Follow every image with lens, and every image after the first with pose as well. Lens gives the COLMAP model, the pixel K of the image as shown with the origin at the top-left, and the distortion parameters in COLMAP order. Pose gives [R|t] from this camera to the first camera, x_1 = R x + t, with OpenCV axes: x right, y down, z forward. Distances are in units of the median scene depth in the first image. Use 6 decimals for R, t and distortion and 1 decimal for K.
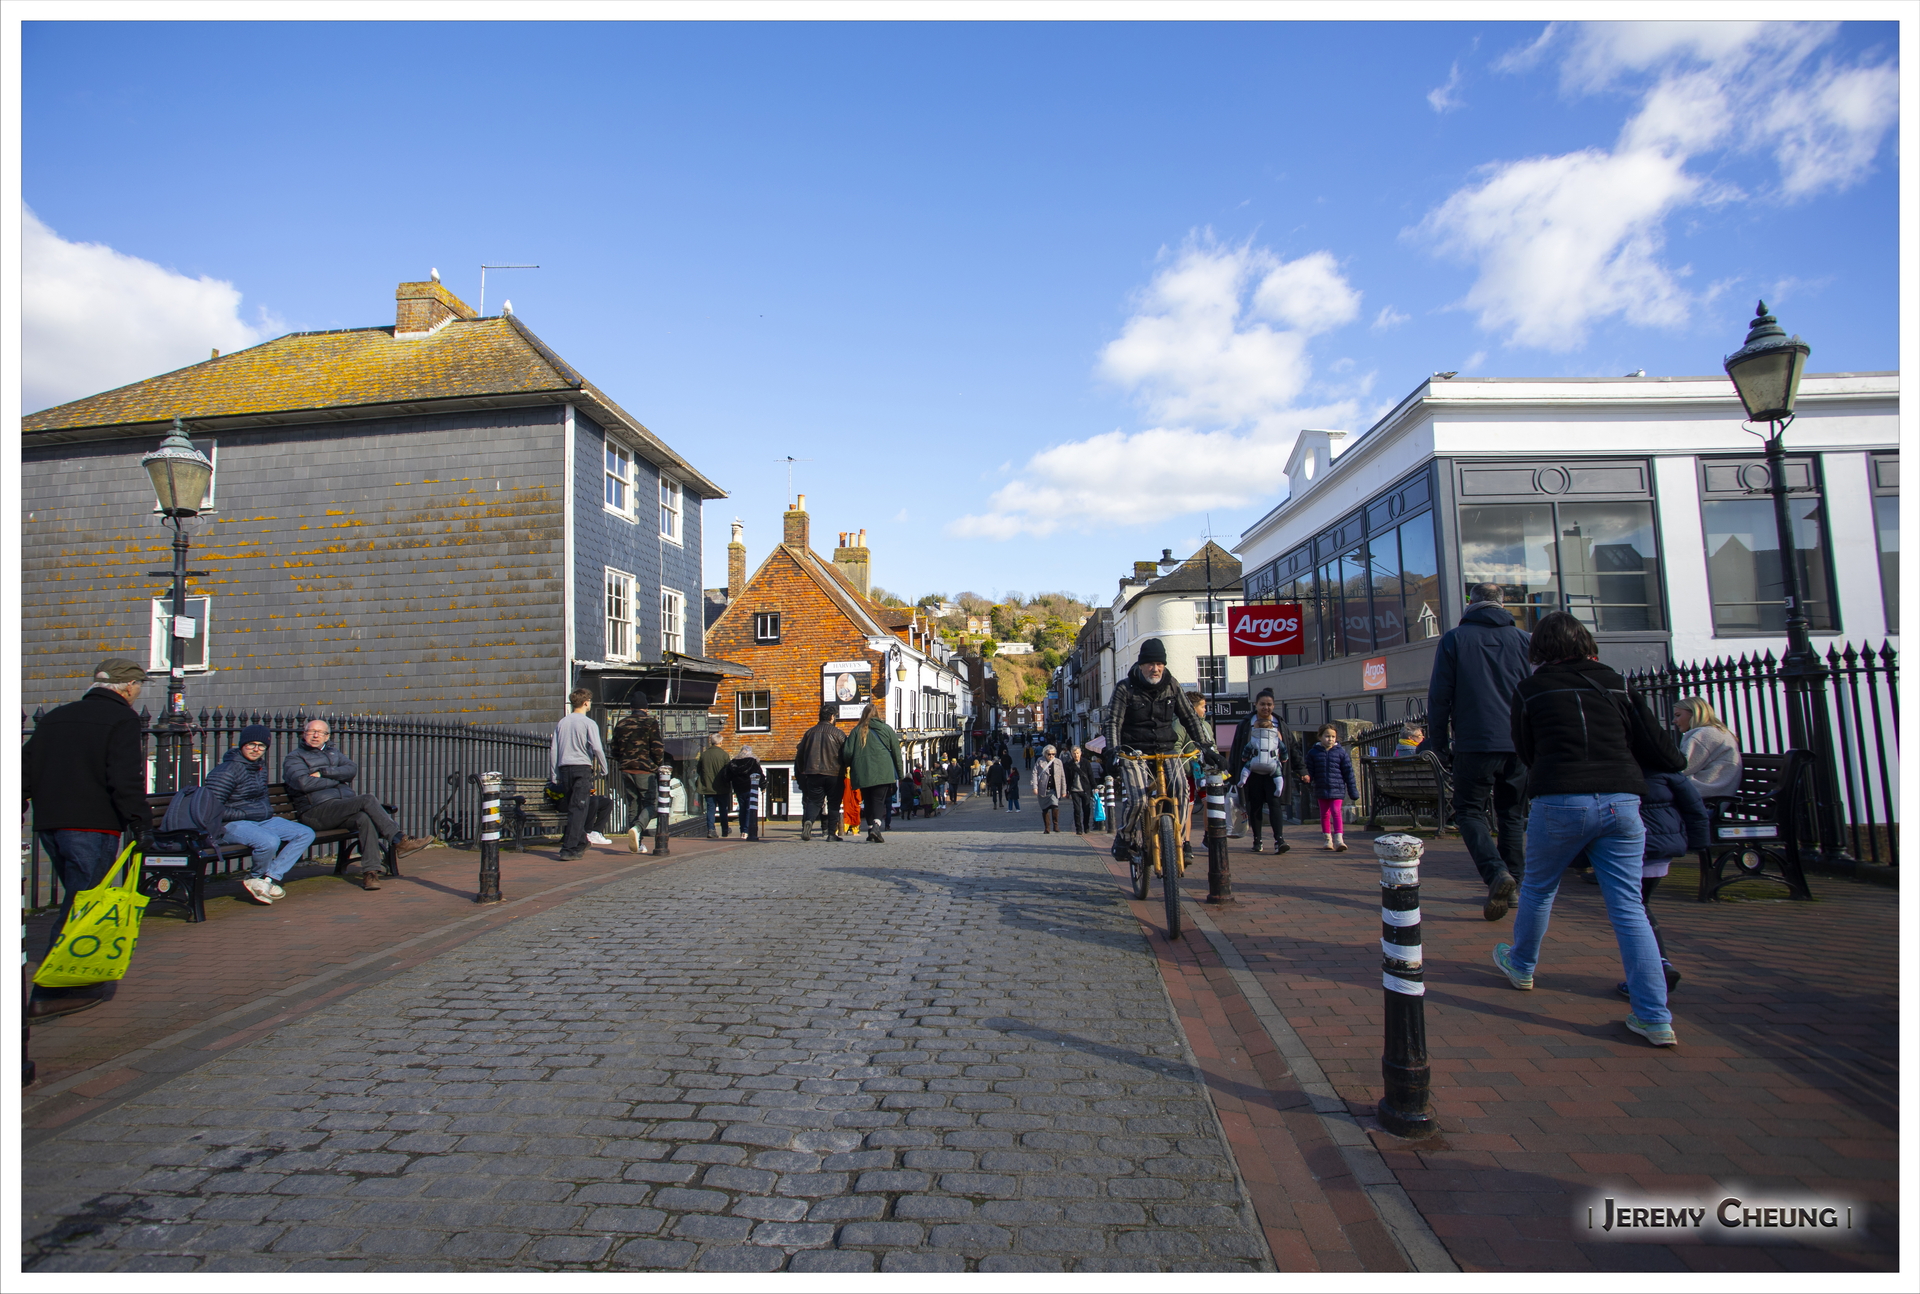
lens RADIAL K [[961.3, 0, 961.1], [0, 961.3, 655.5], [0, 0, 1]] dist [-0.003247, -0.000242]
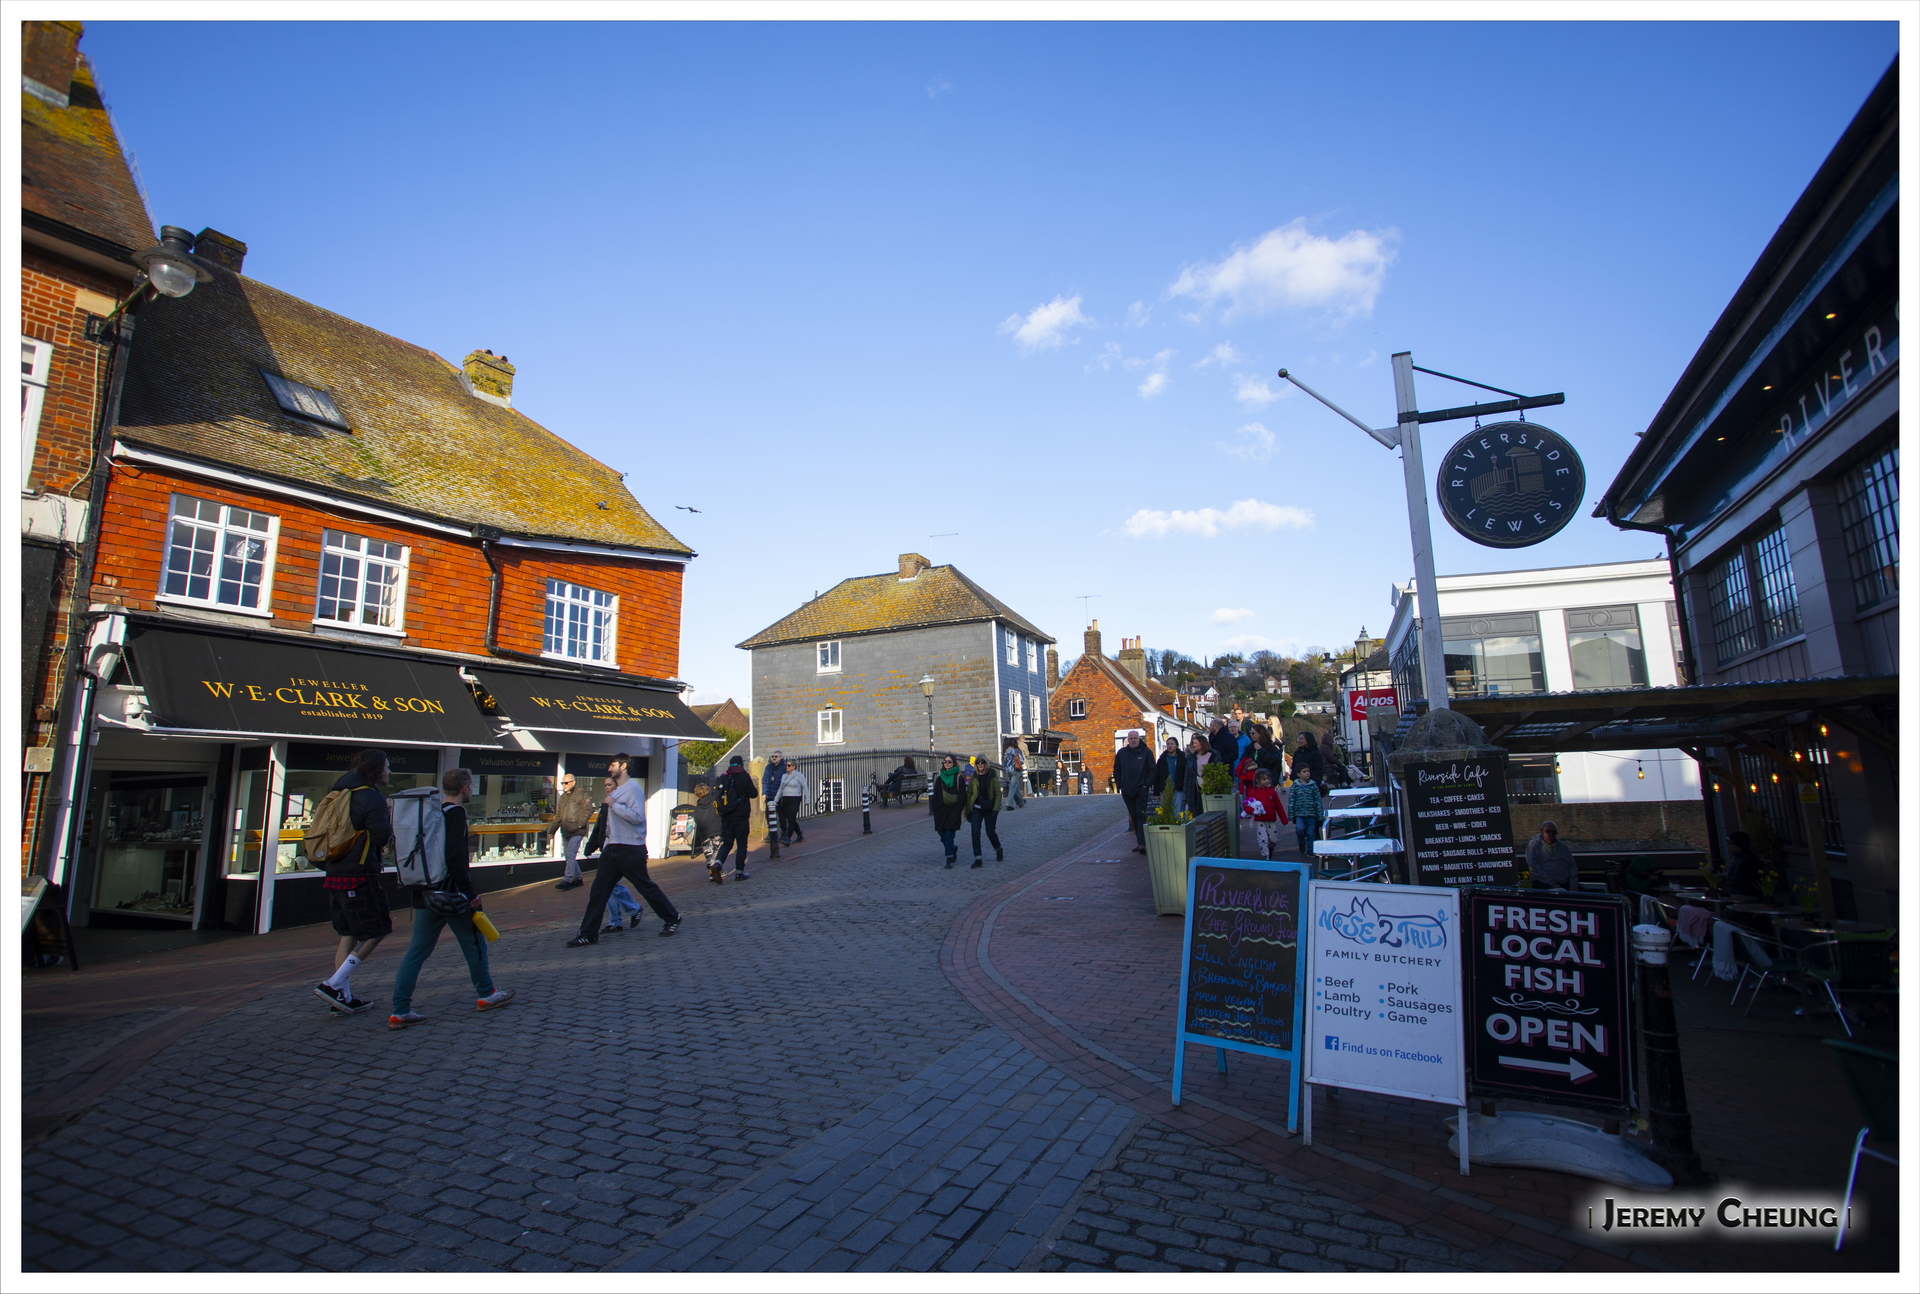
lens RADIAL K [[1001.6, 0, 962.3], [0, 1001.6, 645.6], [0, 0, 1]] dist [-0.001226, 0.000038]
pose [[0.955853, -0.053227, -0.288983, 0.154064], [0.031455, 0.996341, -0.079473, -0.013326], [0.292156, 0.066875, 0.954030, -0.992128]]
